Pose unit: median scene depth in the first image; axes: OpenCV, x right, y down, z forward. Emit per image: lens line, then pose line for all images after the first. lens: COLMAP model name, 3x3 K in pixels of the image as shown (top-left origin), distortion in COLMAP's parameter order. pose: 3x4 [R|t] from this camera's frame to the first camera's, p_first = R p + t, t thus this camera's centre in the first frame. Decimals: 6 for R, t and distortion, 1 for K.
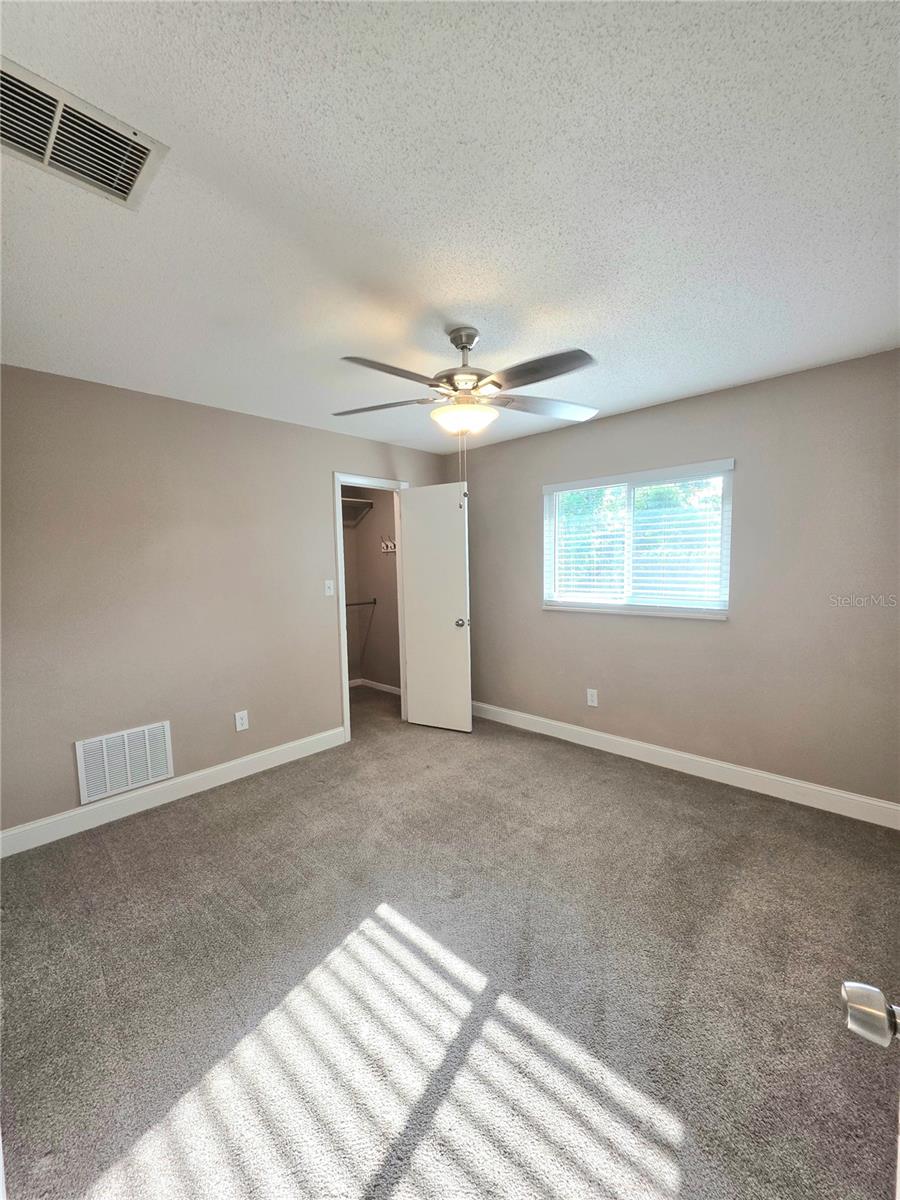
lens RADIAL K [[479.4, 0, 451.1], [0, 479.4, 604.6], [0, 0, 1]] dist [0.004311, -0.001105]
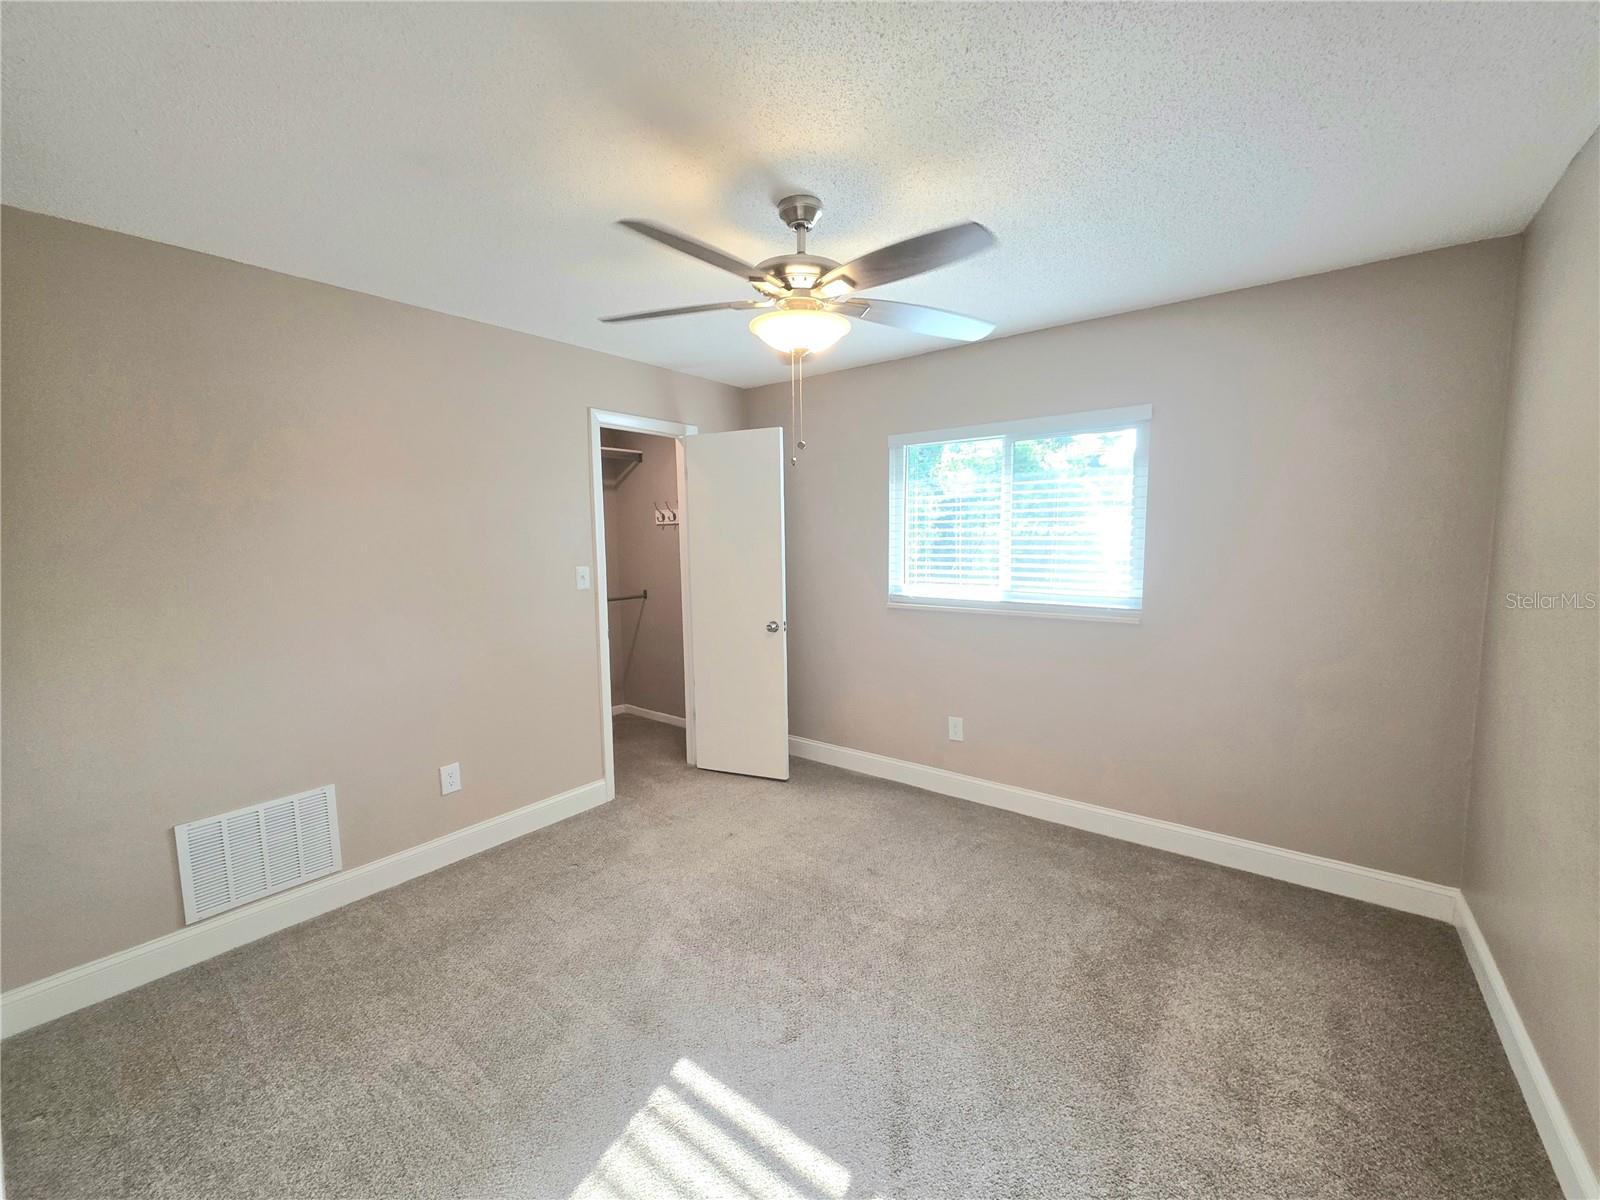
lens RADIAL K [[639.2, 0, 800.6], [0, 639.2, 599.1], [0, 0, 1]] dist [0.004311, -0.001105]
pose [[0.994862, -0.001164, 0.101237, -0.053933], [0.000210, 0.999955, 0.009443, -0.017664], [-0.101243, -0.009373, 0.994818, 0.087291]]
